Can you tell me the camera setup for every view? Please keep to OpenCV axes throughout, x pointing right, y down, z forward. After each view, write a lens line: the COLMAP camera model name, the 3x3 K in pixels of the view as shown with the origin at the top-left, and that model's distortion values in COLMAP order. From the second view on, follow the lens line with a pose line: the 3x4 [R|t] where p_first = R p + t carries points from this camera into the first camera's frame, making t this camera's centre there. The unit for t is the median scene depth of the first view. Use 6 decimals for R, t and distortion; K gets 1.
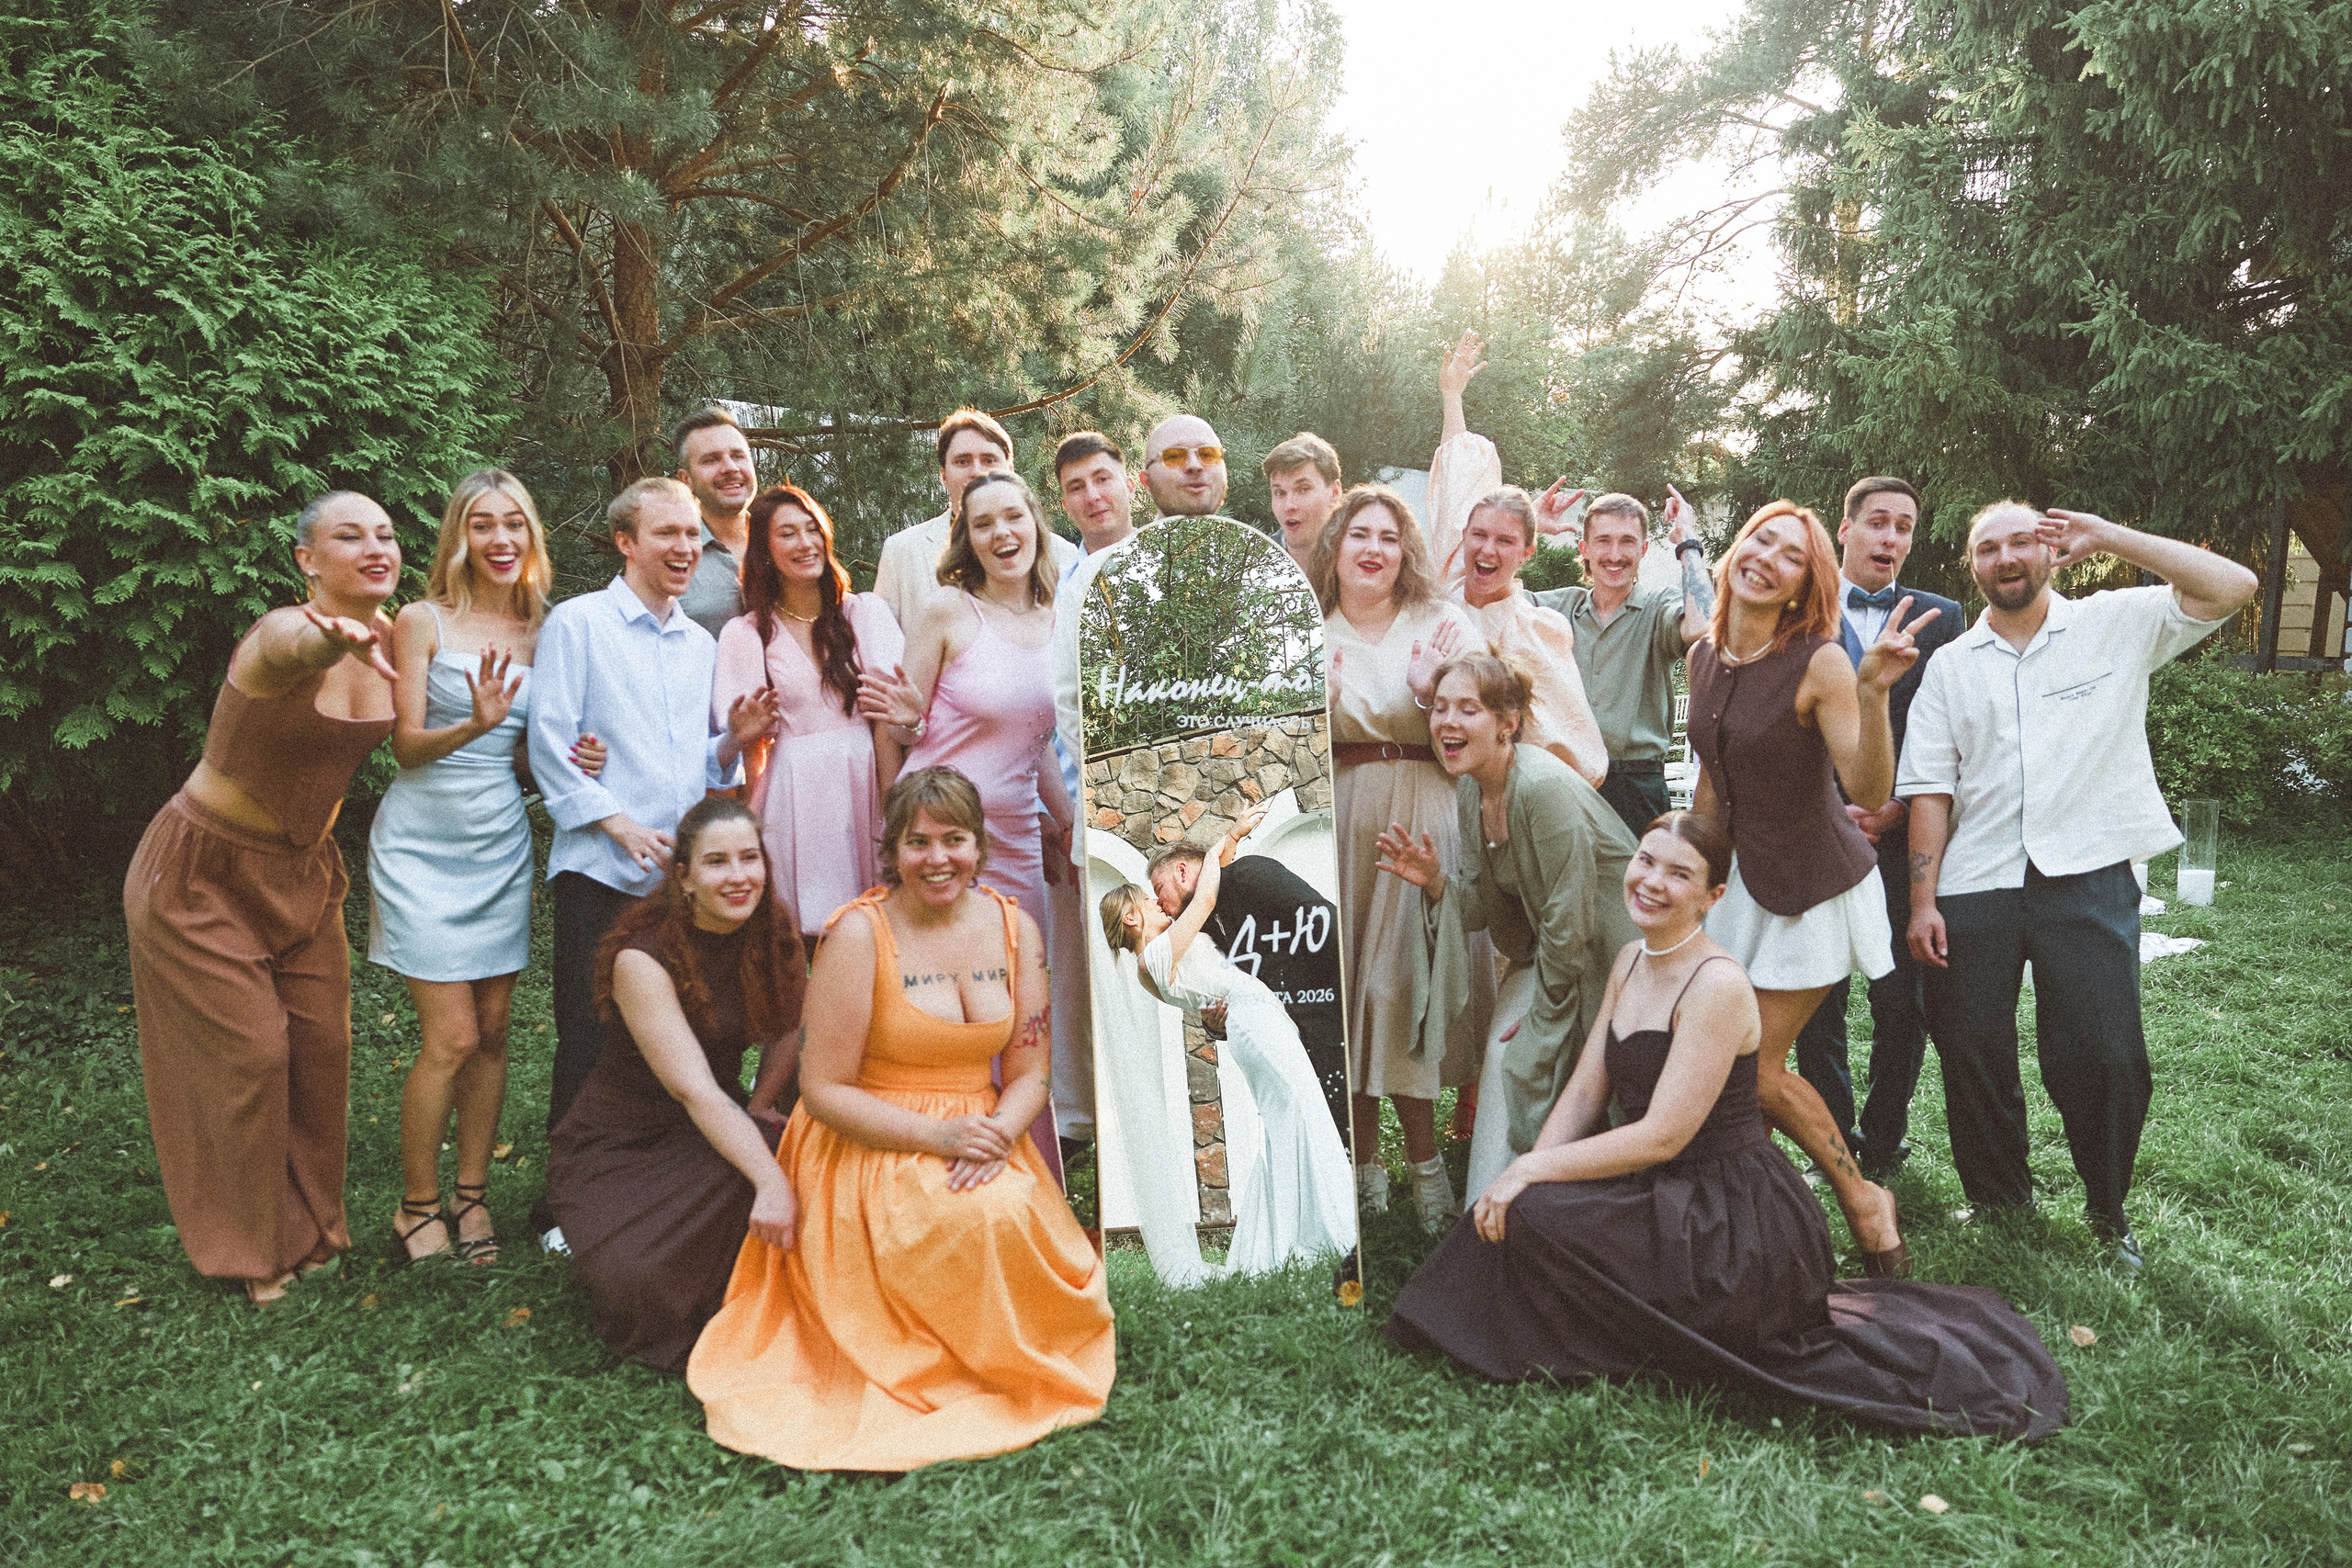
lens RADIAL K [[1551.1, 0, 1216.9], [0, 1551.1, 775.0], [0, 0, 1]] dist [-0.000425, -0.000091]
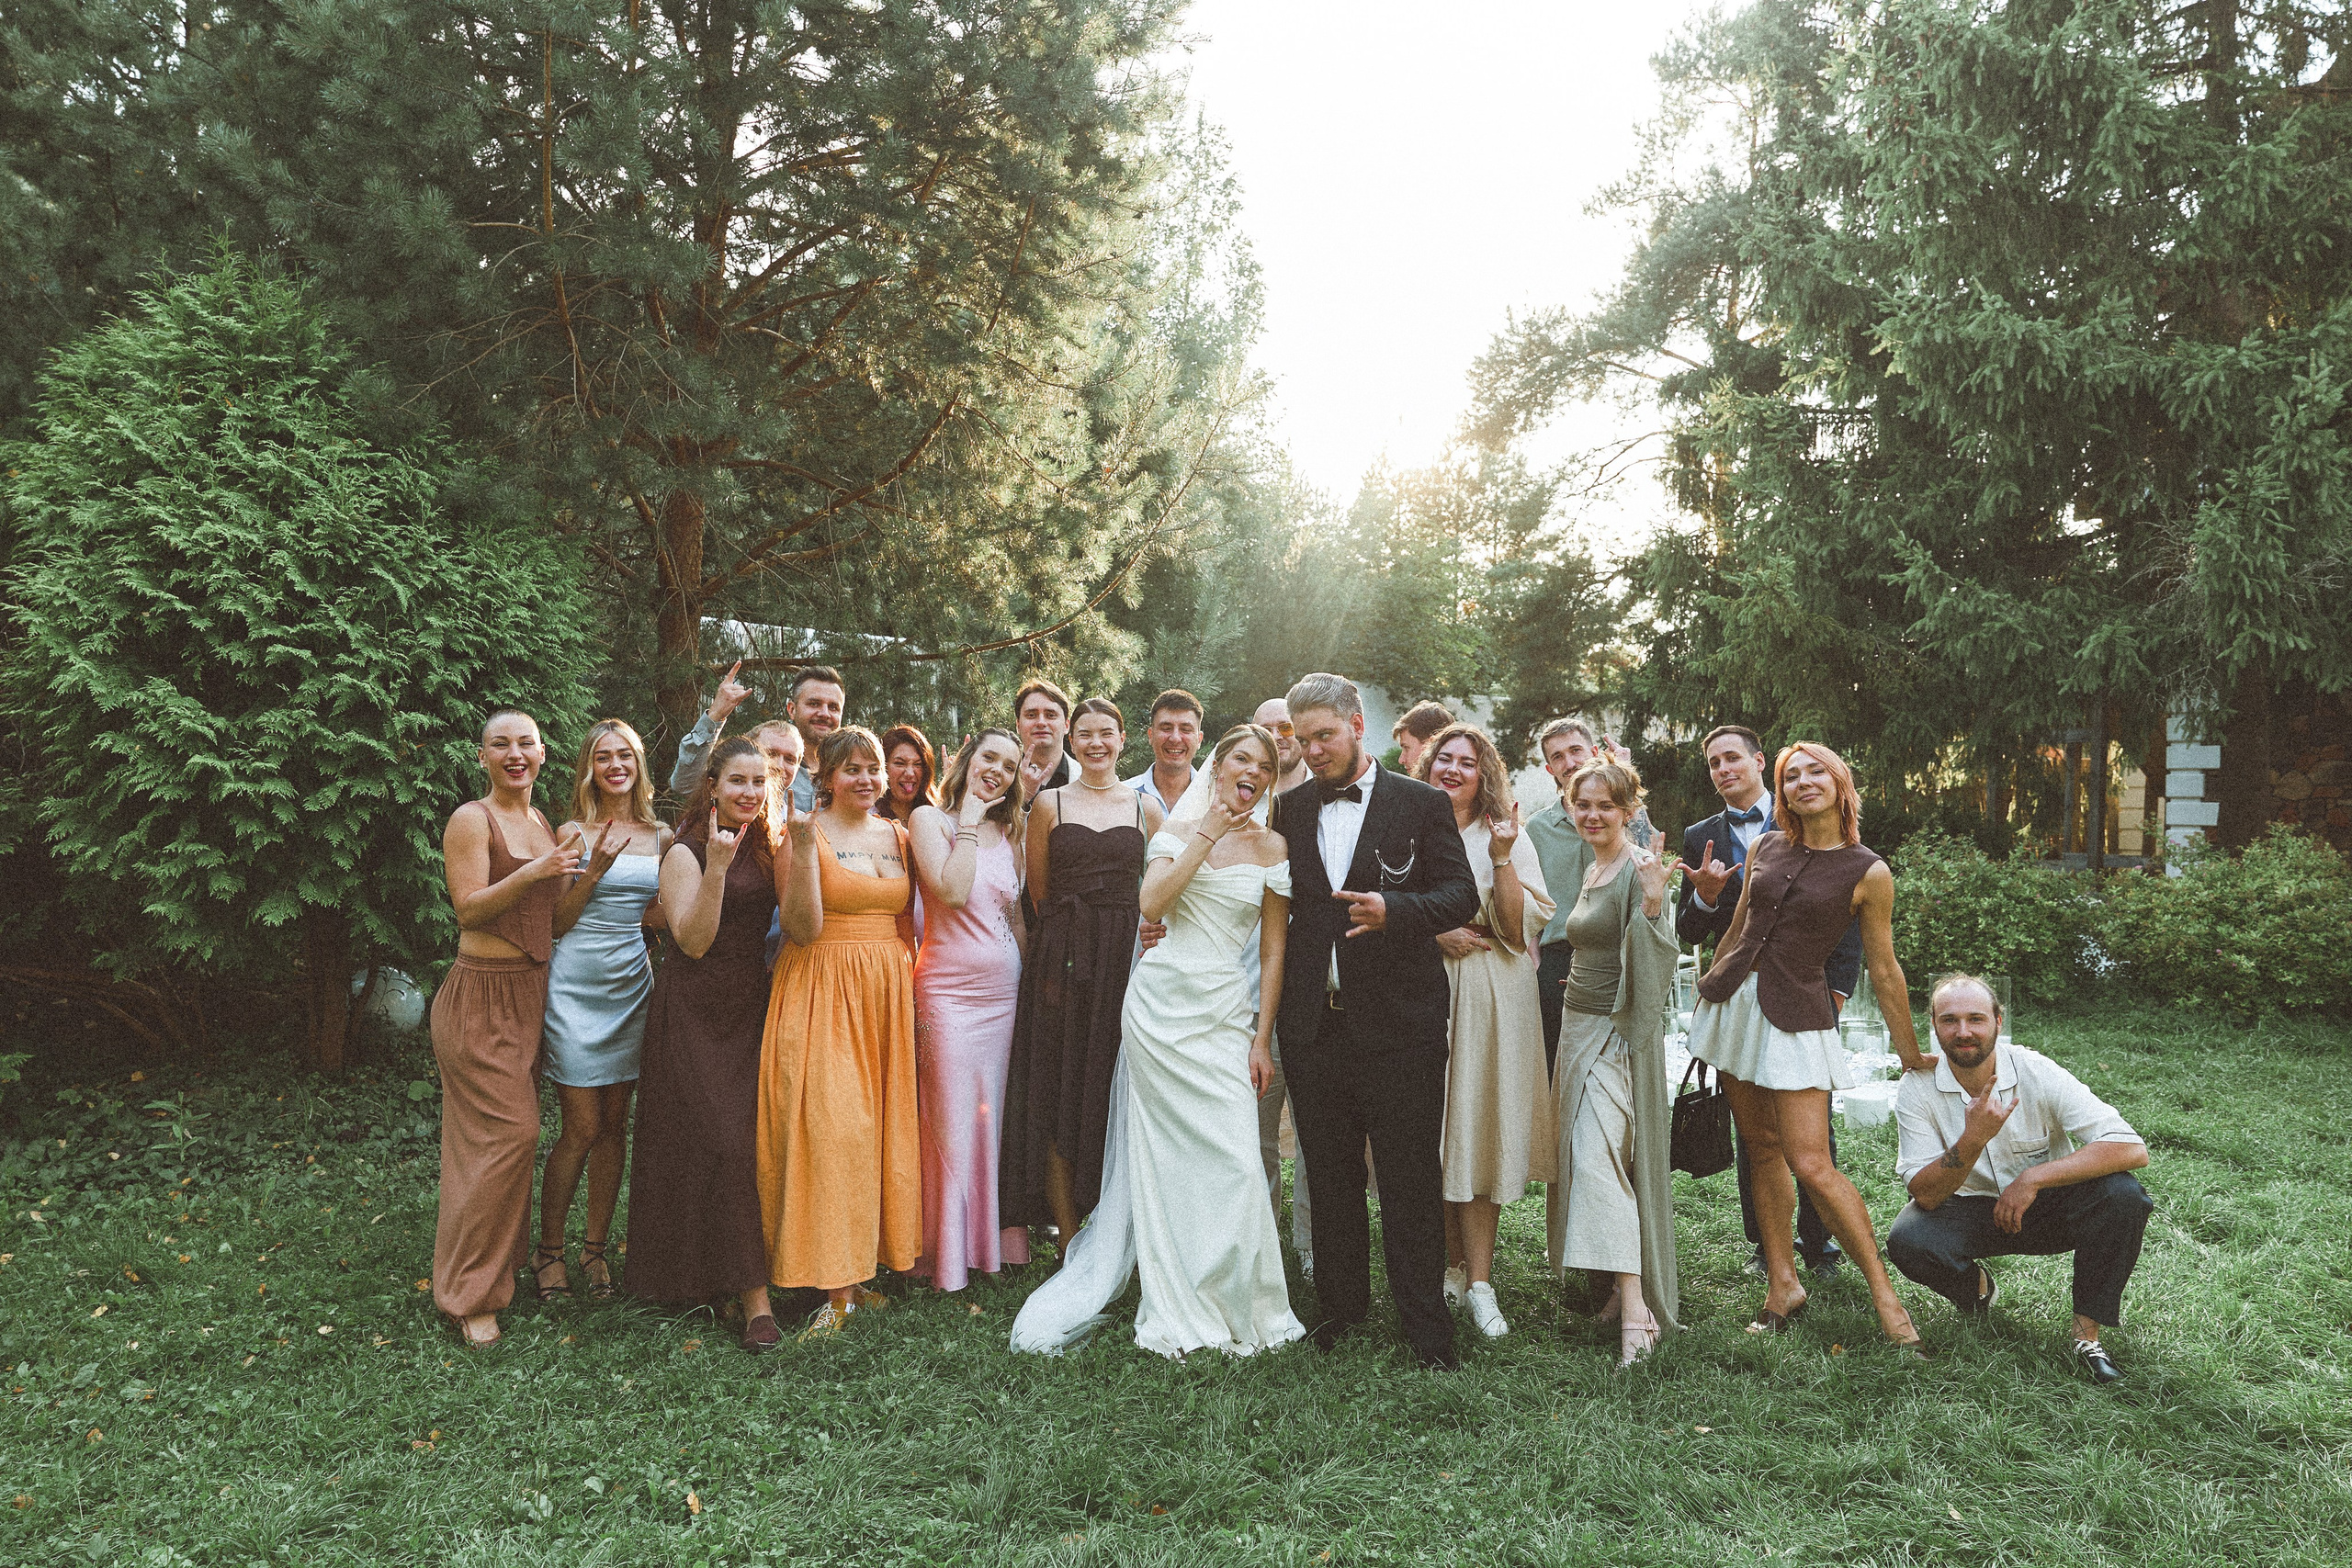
lens RADIAL K [[1556.2, 0, 1216.2], [0, 1556.2, 780.7], [0, 0, 1]] dist [-0.000468, 0.000057]
pose [[0.998690, 0.006092, 0.050796, -0.043719], [0.000069, 0.992724, -0.120416, 0.016416], [-0.051160, 0.120262, 0.991423, -0.274762]]
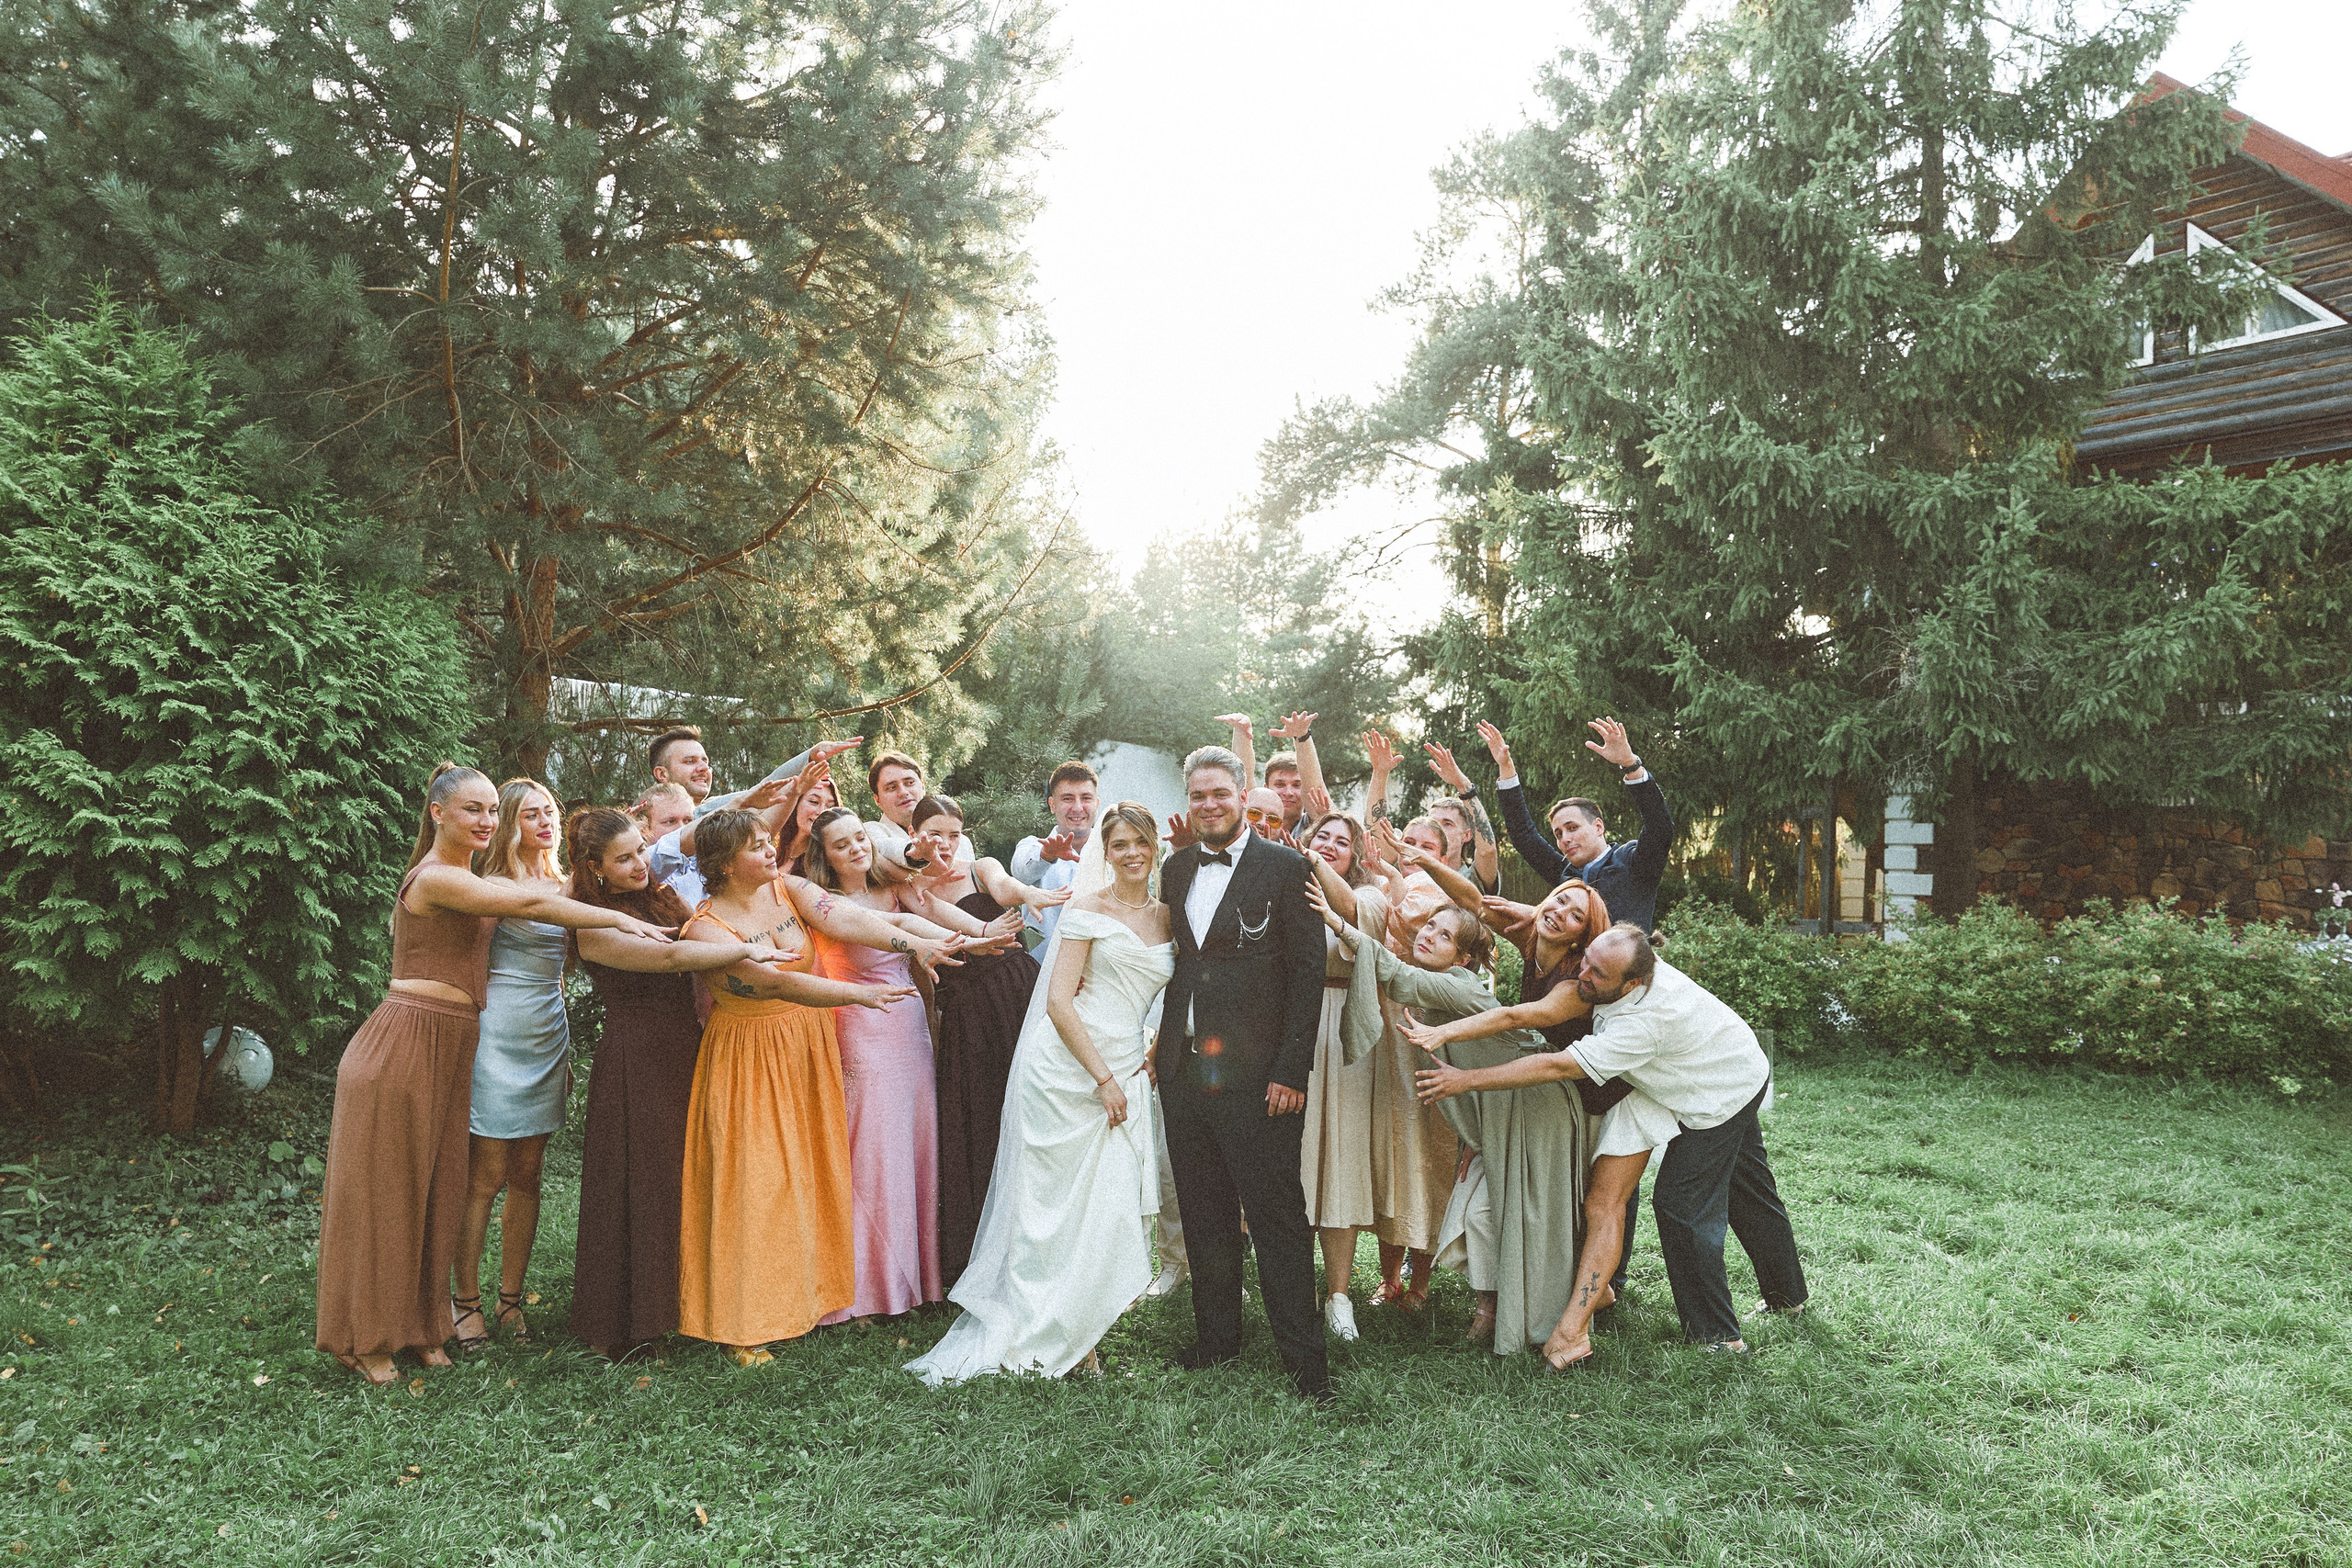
lens RADIAL K [[1554.4, 0, 1214.6], [0, 1554.4, 782.4], [0, 0, 1]] dist [-0.000736, 0.001169]
pose [[0.979697, 0.026770, 0.198691, -0.153519], [0.005097, 0.987399, -0.158167, 0.023339], [-0.200421, 0.155968, 0.967215, -0.365453]]
